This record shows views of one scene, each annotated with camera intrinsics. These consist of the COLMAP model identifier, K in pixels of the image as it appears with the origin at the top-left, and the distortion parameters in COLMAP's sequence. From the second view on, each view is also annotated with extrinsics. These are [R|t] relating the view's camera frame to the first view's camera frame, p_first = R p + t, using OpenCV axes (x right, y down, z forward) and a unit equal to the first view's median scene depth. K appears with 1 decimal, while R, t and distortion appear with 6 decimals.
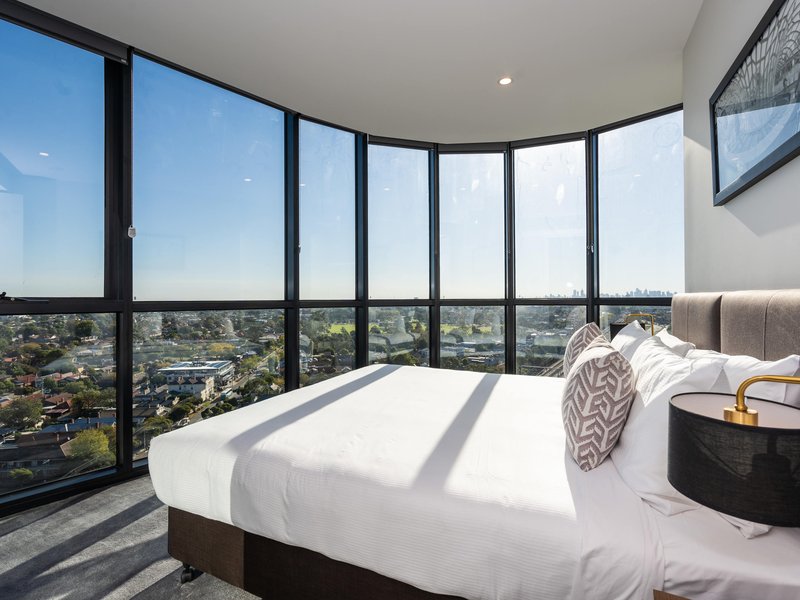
lens RADIAL K [[408.1, 0, 400.0], [0, 408.1, 300.0], [0, 0, 1]] dist [-0.004051, 0.000248]
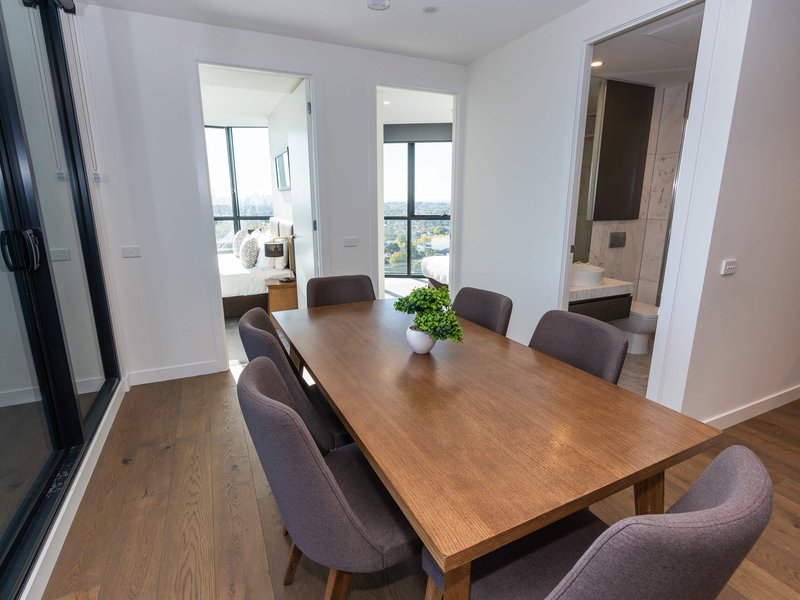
lens RADIAL K [[408.1, 0, 400.0], [0, 408.1, 300.0], [0, 0, 1]] dist [-0.004051, 0.000248]
pose [[0.653107, -0.167997, 0.738396, -0.913889], [-0.007525, 0.973594, 0.228164, -0.116315], [-0.757228, -0.154572, 0.634597, -1.558330]]
